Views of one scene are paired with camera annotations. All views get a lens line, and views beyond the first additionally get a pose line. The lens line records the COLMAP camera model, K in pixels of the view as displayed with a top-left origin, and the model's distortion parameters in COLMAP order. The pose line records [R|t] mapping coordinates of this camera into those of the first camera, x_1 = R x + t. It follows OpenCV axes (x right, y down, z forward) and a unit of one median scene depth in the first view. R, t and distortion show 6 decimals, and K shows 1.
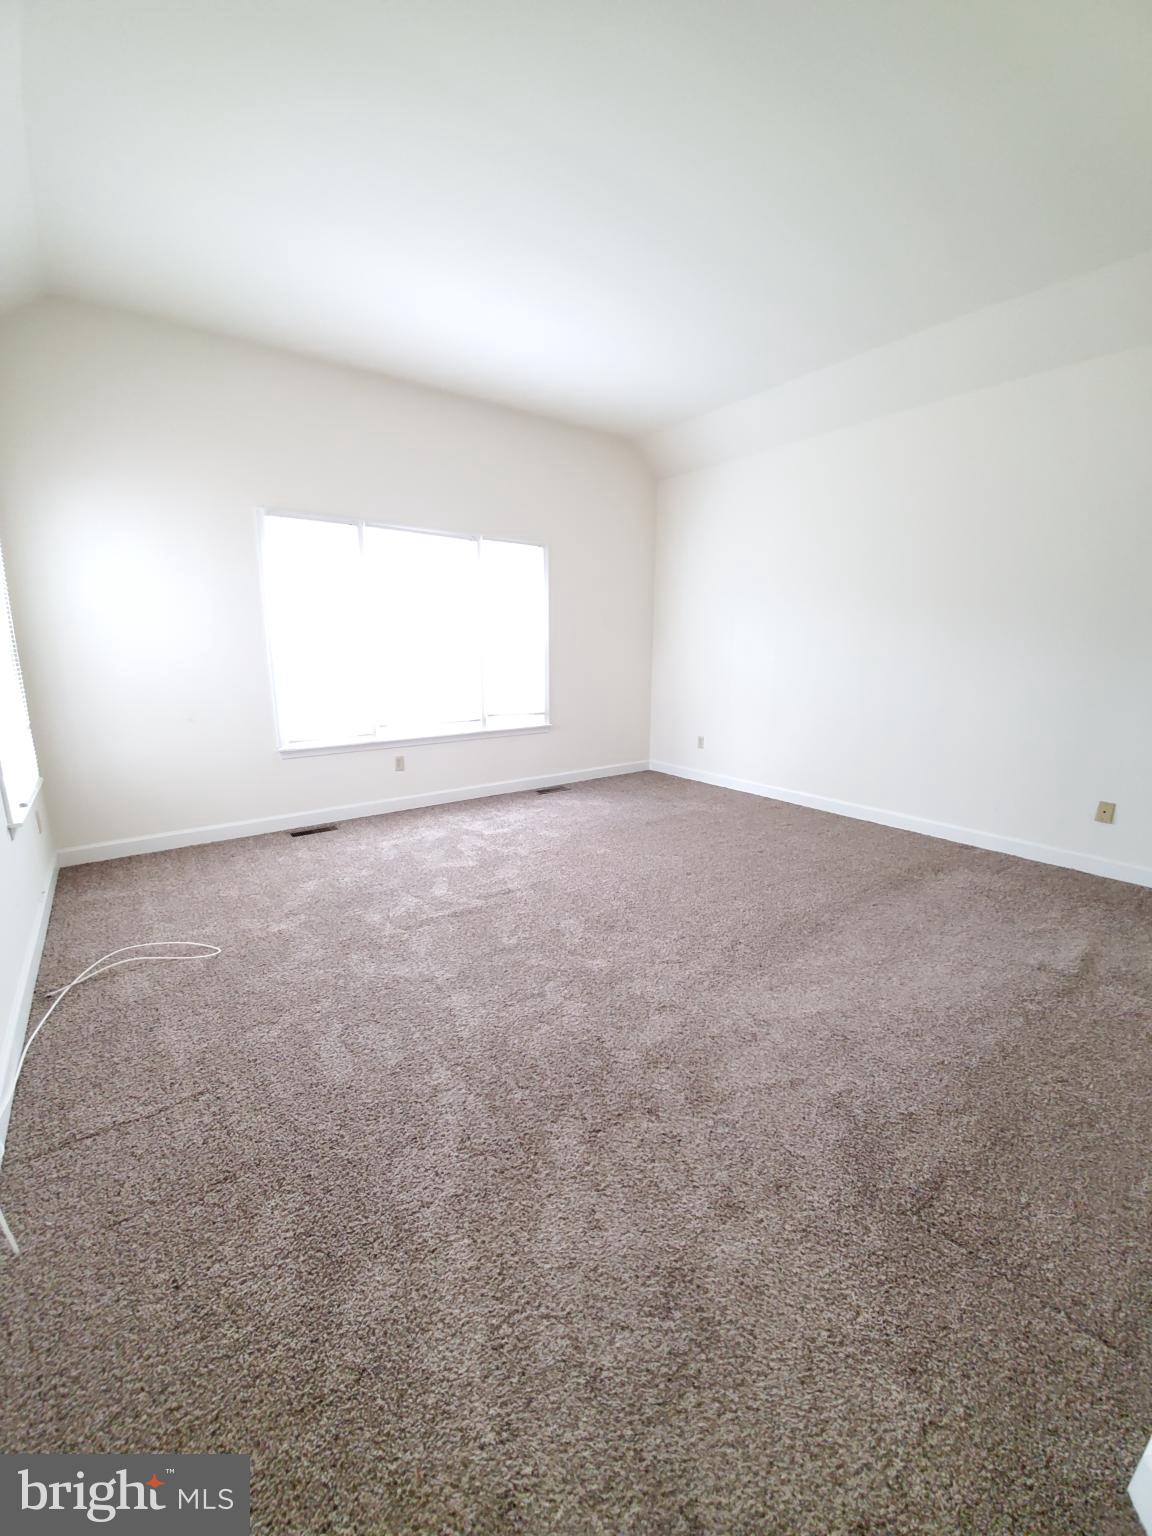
lens RADIAL K [[599.1, 0, 573.3], [0, 599.1, 775.0], [0, 0, 1]] dist [0.020779, -0.015995]
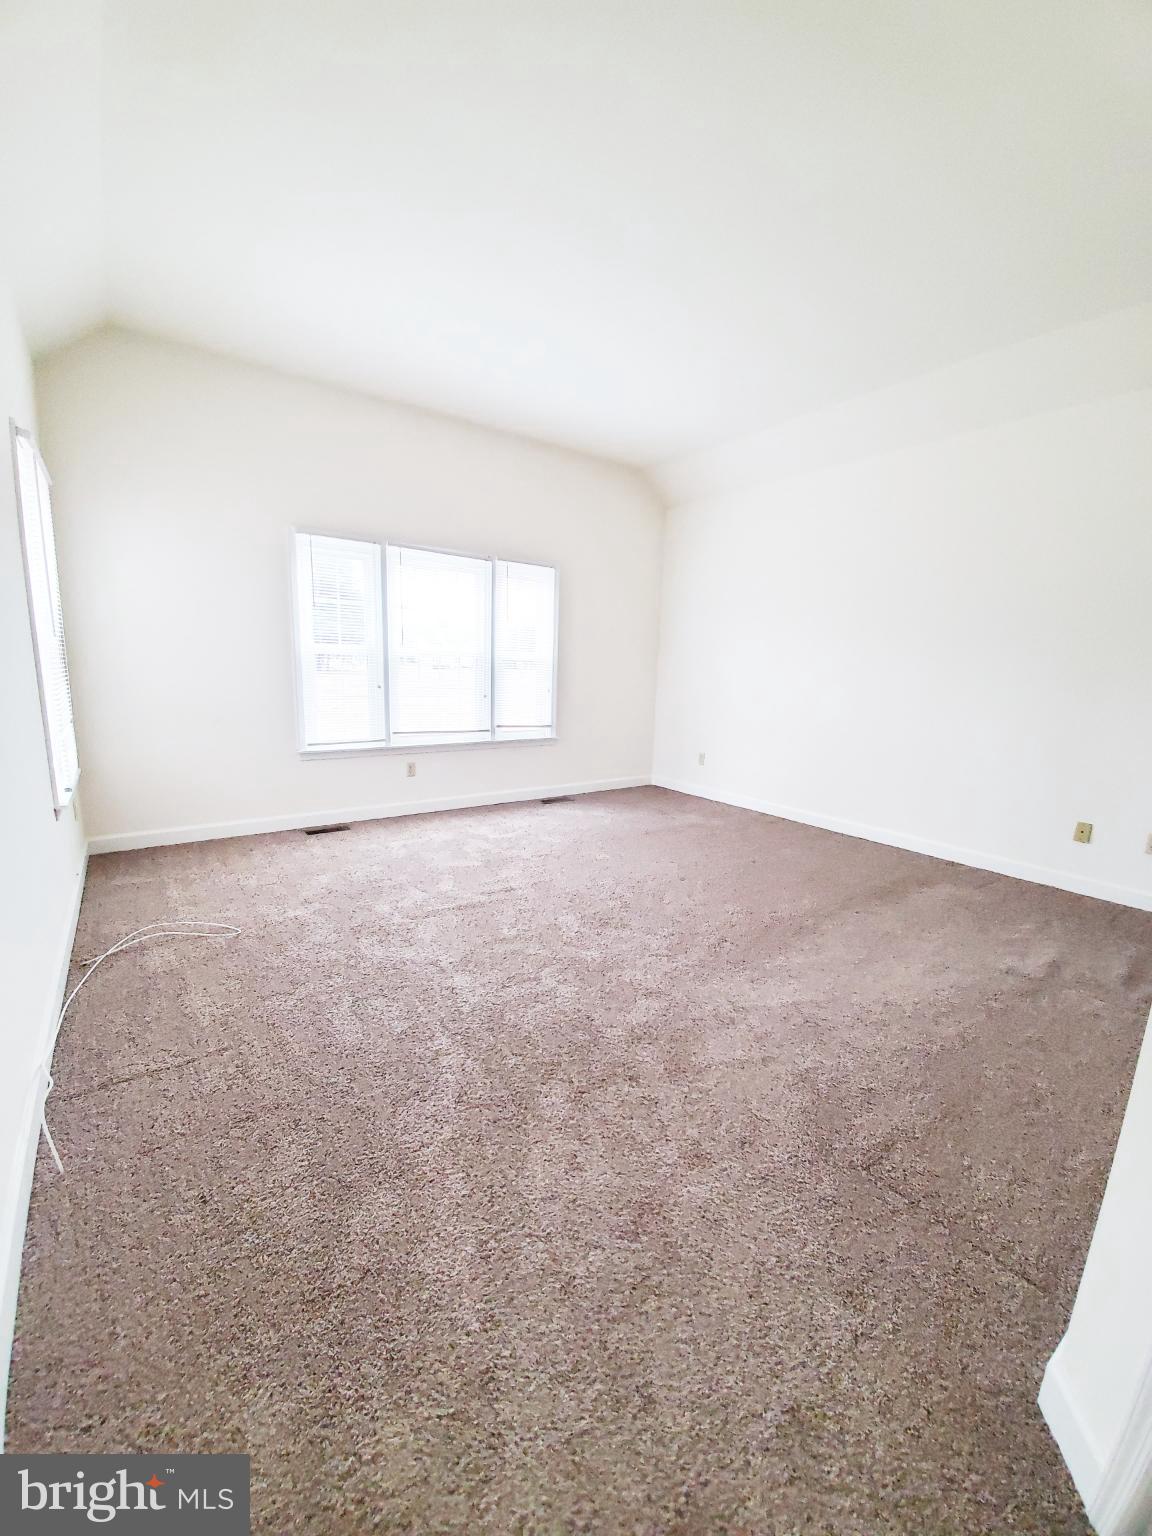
lens RADIAL K [[610.5, 0, 574.5], [0, 610.5, 769.2], [0, 0, 1]] dist [0.023672, -0.018622]
pose [[0.999457, 0.029824, -0.014014, 0.027239], [-0.030470, 0.998364, -0.048392, 0.064543], [0.012548, 0.048793, 0.998730, -0.172862]]
